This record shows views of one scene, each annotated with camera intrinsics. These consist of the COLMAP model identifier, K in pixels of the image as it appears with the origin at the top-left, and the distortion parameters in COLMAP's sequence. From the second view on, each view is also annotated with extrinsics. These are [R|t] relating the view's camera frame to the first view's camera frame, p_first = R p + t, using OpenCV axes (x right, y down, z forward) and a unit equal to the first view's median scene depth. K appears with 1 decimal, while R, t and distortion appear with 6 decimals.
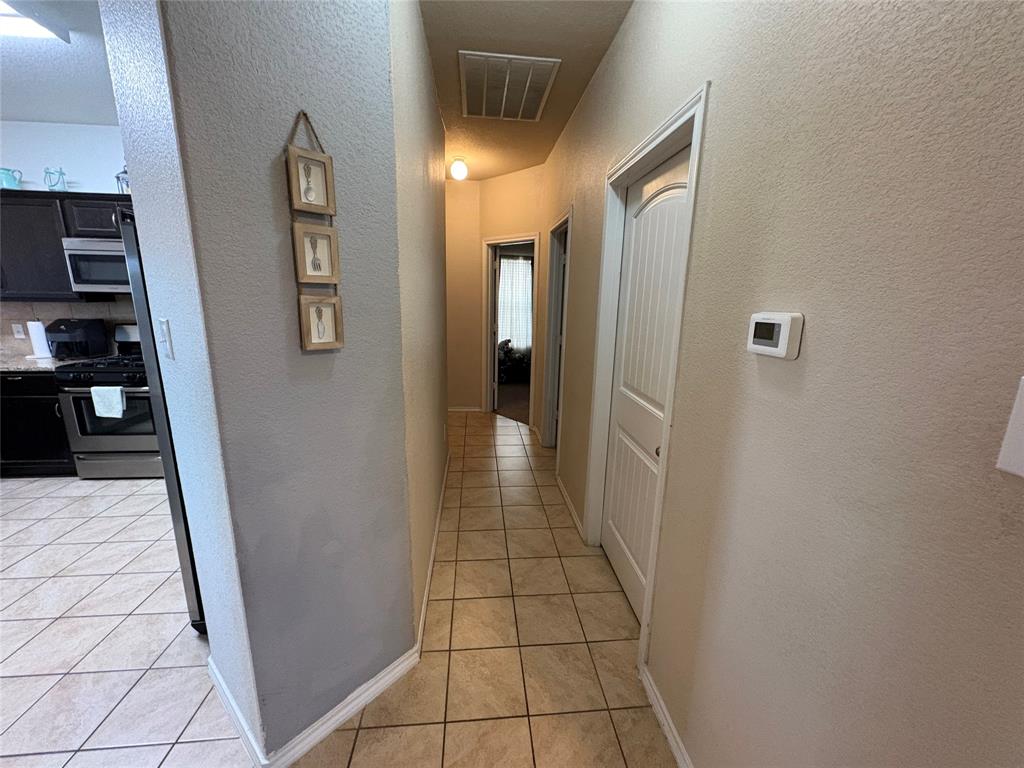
lens RADIAL K [[406.3, 0, 515.2], [0, 406.3, 383.7], [0, 0, 1]] dist [-0.000414, -0.000127]
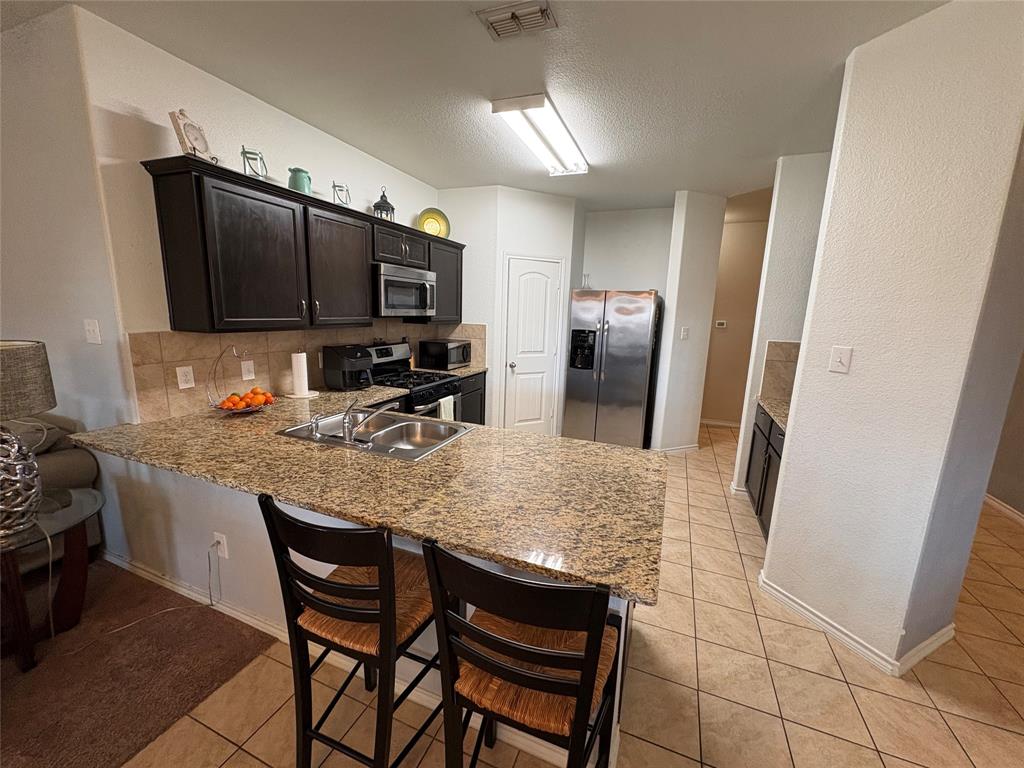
lens RADIAL K [[406.3, 0, 515.0], [0, 406.3, 385.8], [0, 0, 1]] dist [-0.000414, -0.000127]
pose [[0.455736, -0.170352, 0.873662, -1.852841], [0.168633, 0.980264, 0.103173, -0.107507], [-0.873995, 0.100308, 0.475469, 0.258841]]
